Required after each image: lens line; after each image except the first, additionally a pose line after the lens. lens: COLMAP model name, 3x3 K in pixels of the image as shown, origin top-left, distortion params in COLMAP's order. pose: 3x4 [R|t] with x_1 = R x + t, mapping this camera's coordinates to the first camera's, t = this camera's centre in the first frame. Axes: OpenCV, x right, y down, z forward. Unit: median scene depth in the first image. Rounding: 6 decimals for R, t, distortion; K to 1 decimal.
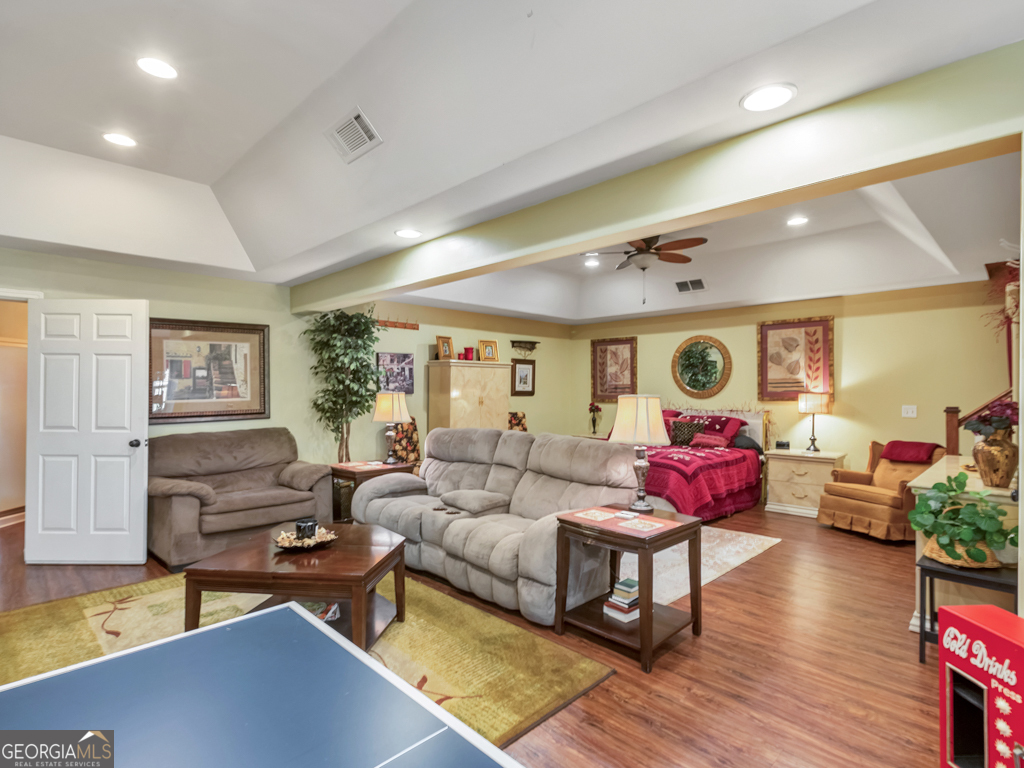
lens RADIAL K [[528.3, 0, 517.8], [0, 528.3, 386.1], [0, 0, 1]] dist [0.000746, -0.001385]
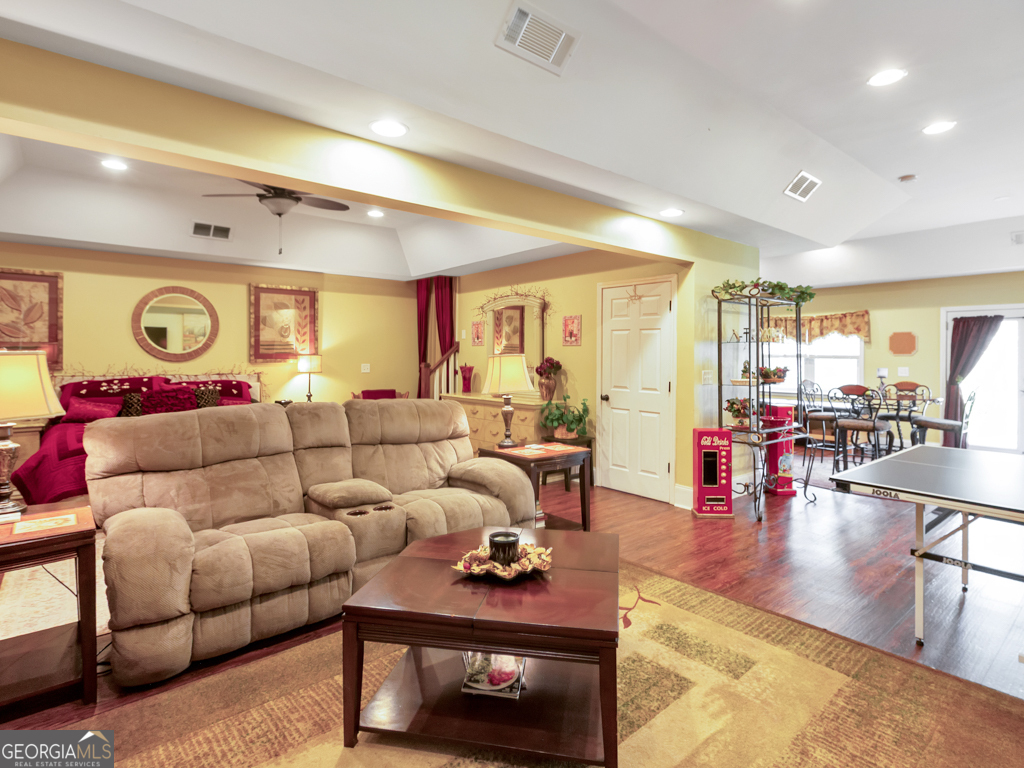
lens RADIAL K [[528.3, 0, 512.4], [0, 528.3, 354.1], [0, 0, 1]] dist [0.000746, -0.001385]
pose [[0.081232, 0.001196, 0.996695, -0.519253], [-0.007420, 0.999972, -0.000595, 0.008998], [-0.996668, -0.007347, 0.081238, 0.458250]]
